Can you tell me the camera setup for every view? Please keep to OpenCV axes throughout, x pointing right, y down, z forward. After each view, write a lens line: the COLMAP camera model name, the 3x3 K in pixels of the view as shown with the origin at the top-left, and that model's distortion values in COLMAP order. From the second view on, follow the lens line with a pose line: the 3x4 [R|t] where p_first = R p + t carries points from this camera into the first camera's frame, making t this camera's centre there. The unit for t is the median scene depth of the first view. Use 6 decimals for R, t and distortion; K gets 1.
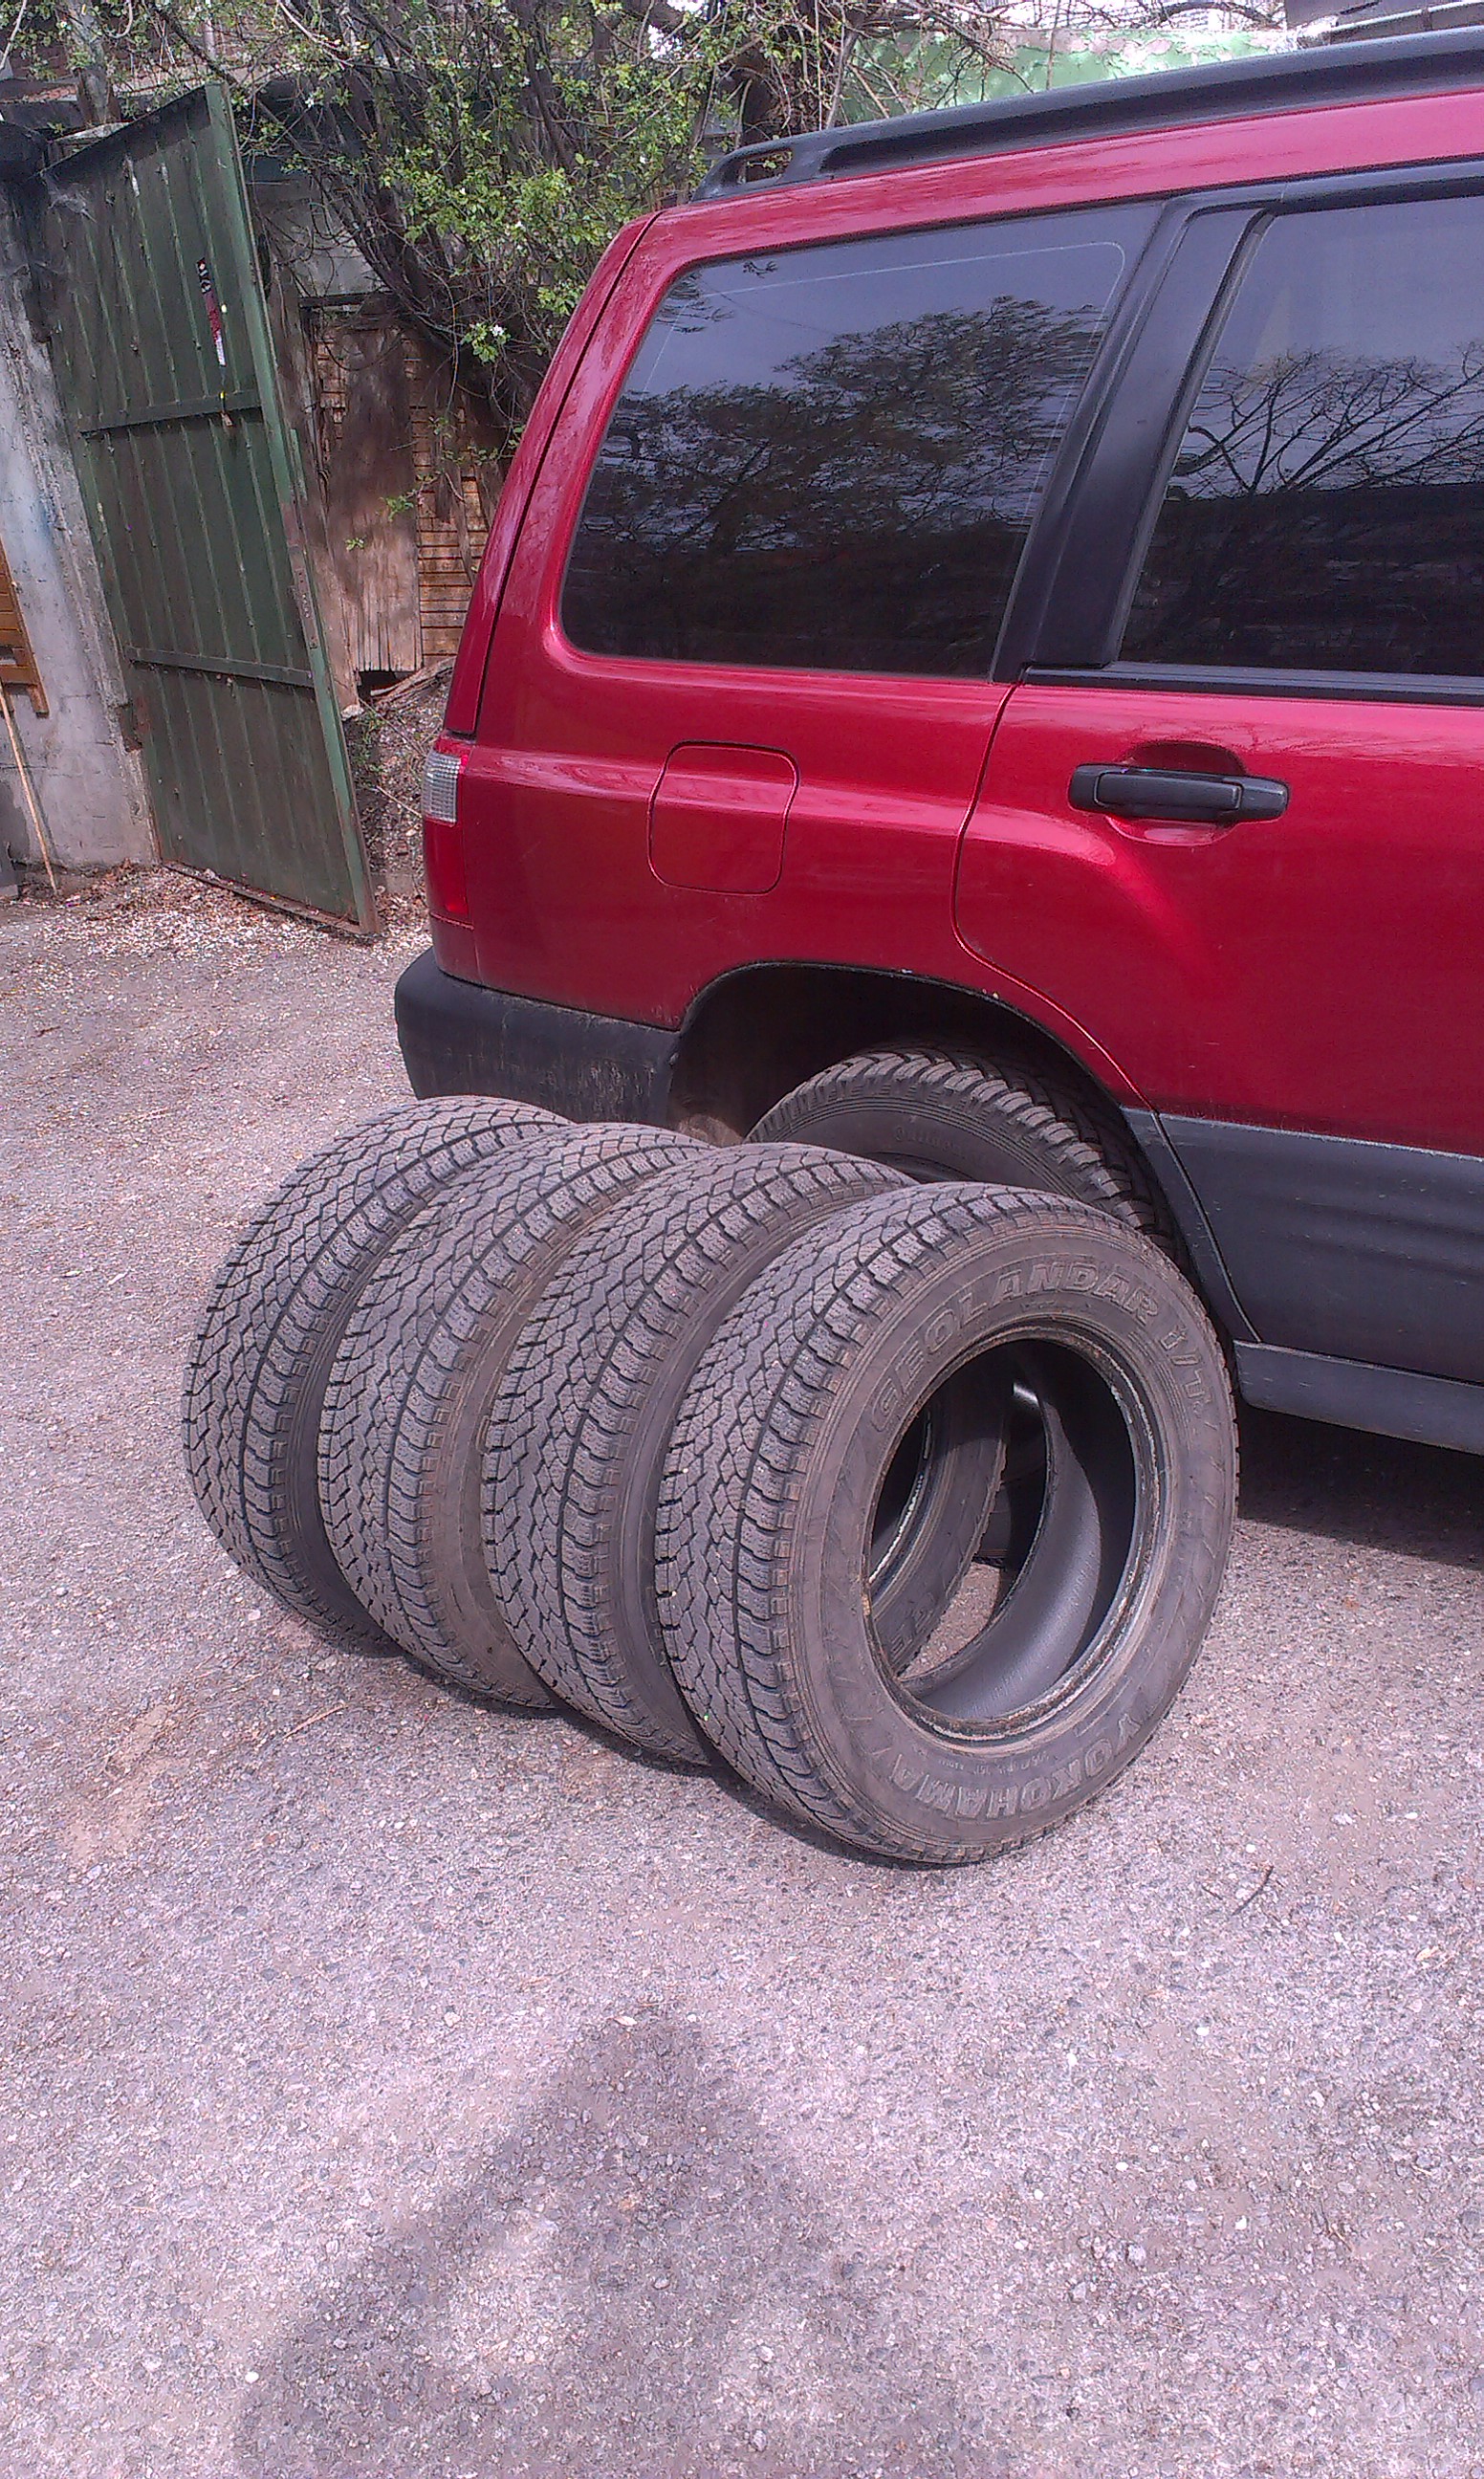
lens RADIAL K [[2011.5, 0, 743.1], [0, 2011.5, 1225.8], [0, 0, 1]] dist [0.134086, -0.230211]
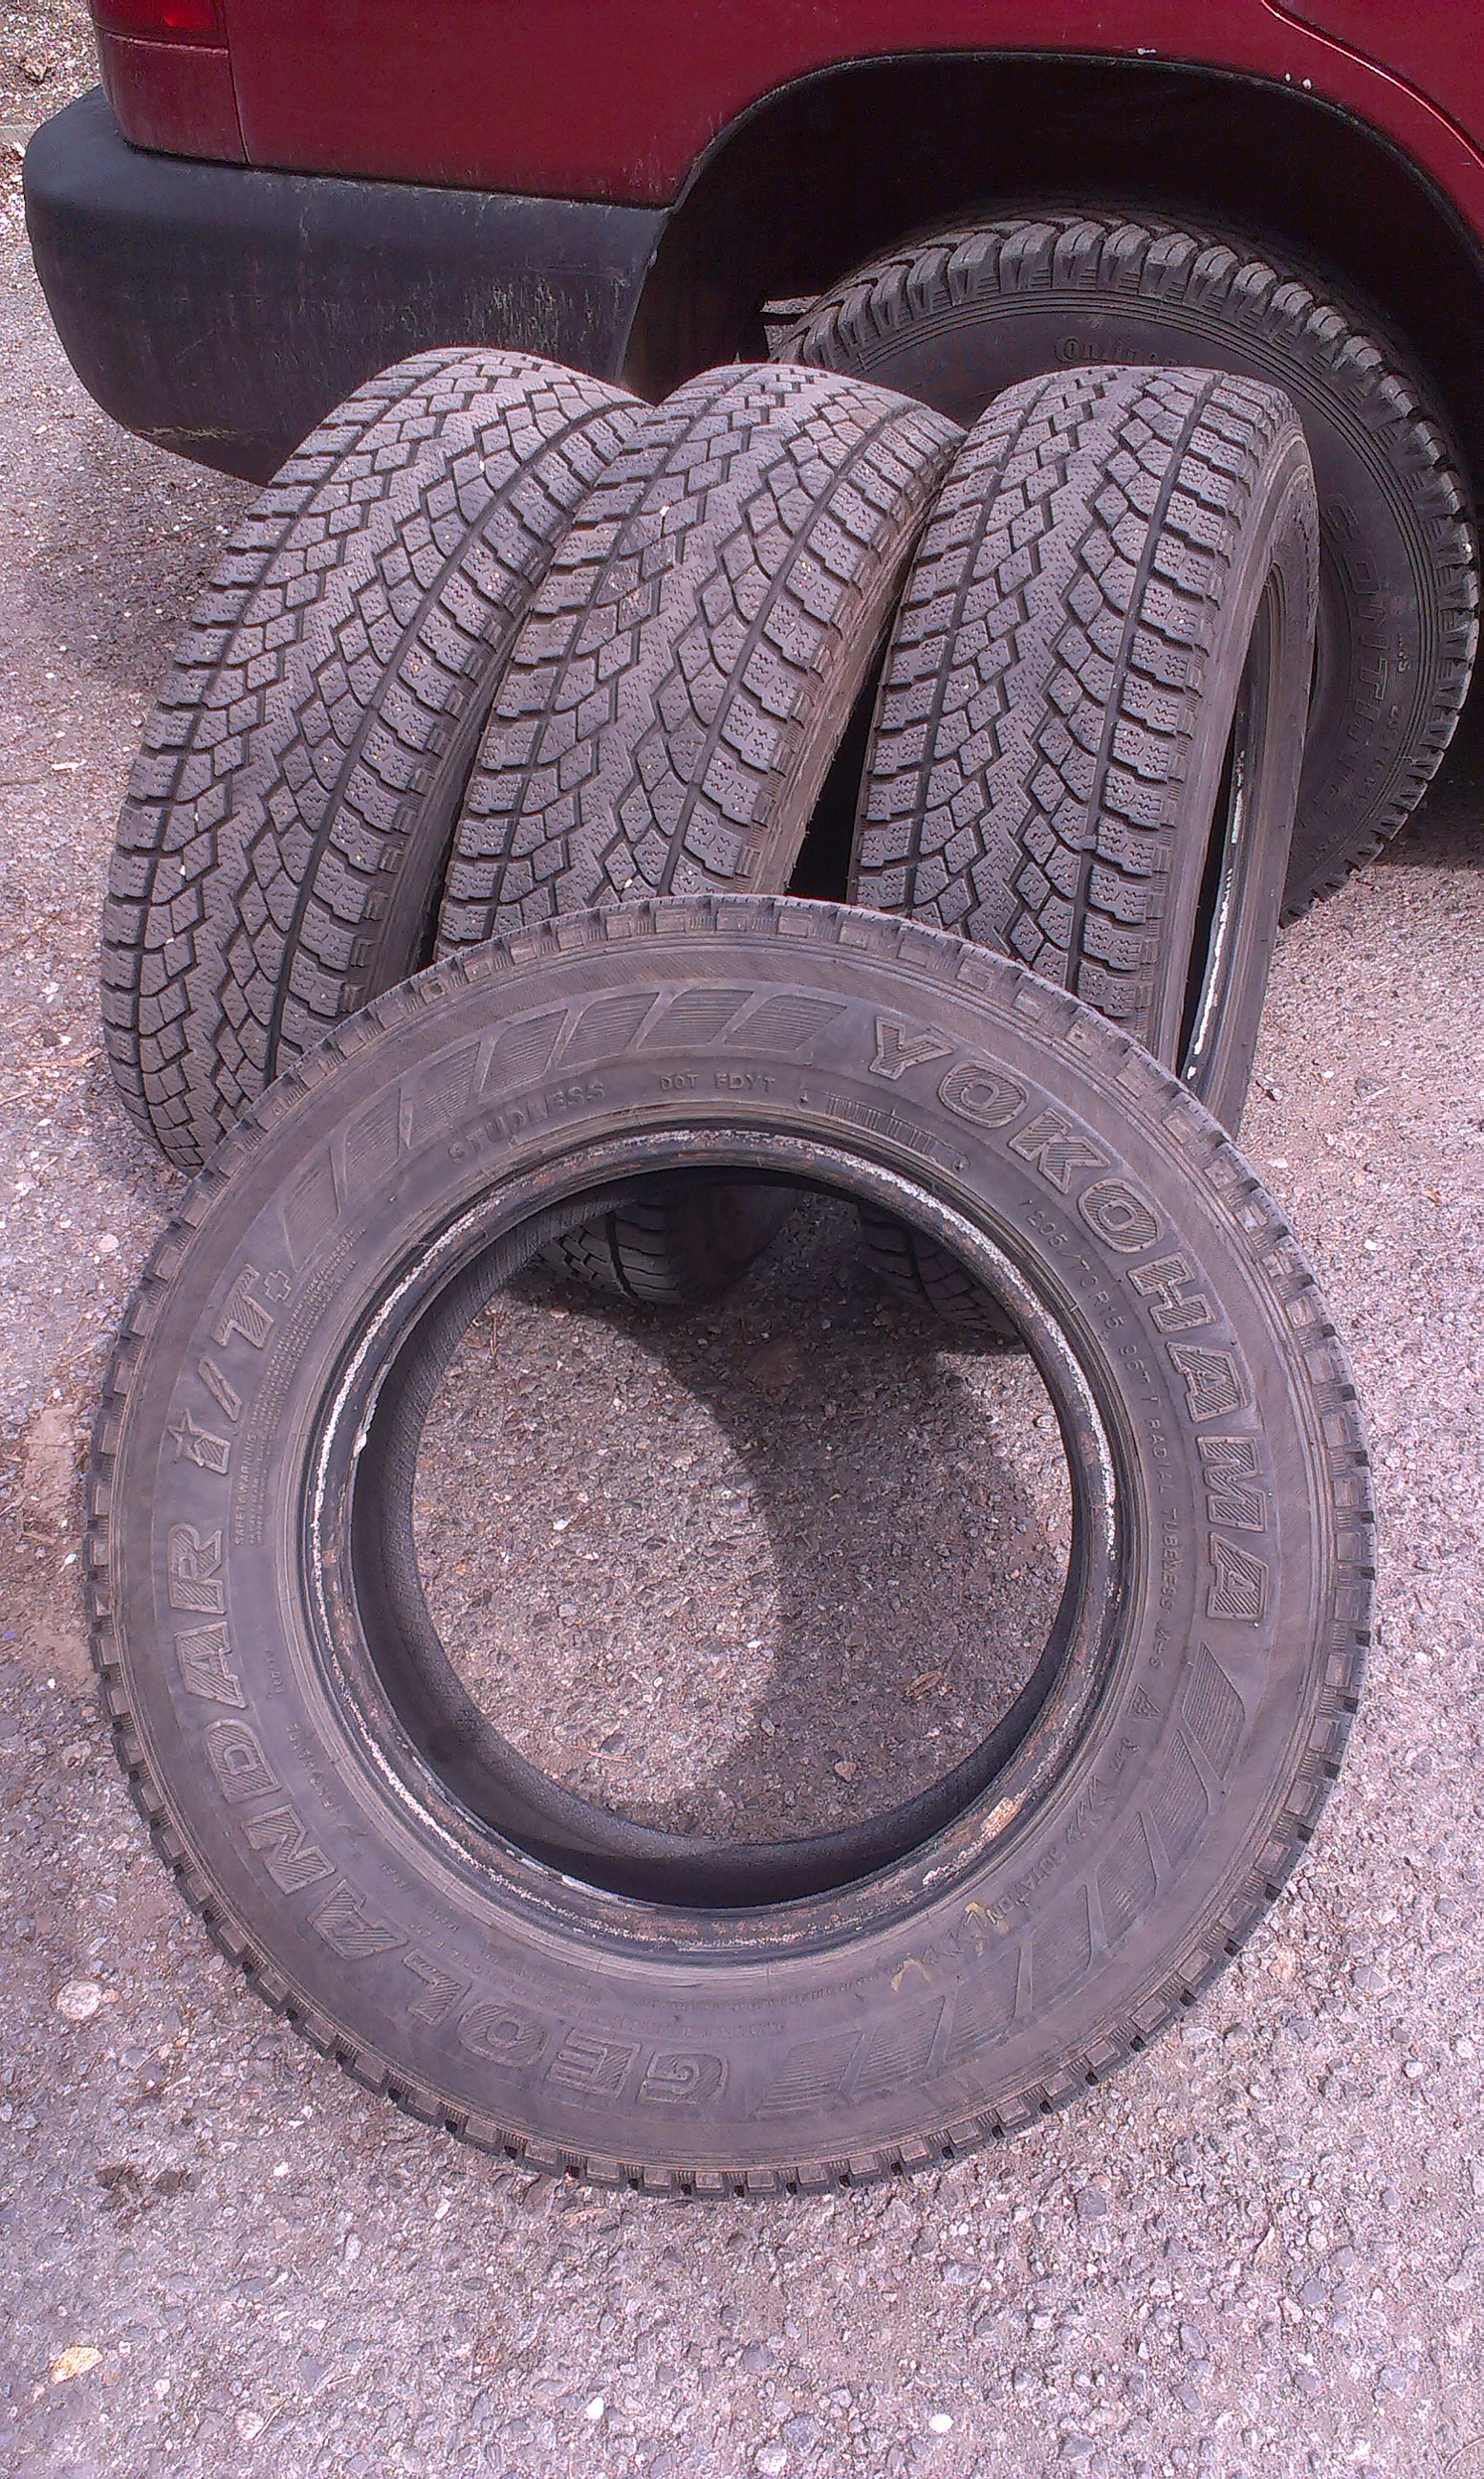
lens RADIAL K [[2011.5, 0, 743.1], [0, 2011.5, 1225.8], [0, 0, 1]] dist [0.134086, -0.230211]
pose [[0.921589, -0.214212, 0.323707, -0.317499], [0.107143, 0.941922, 0.318281, -0.001632], [-0.373086, -0.258642, 0.891017, 0.409755]]
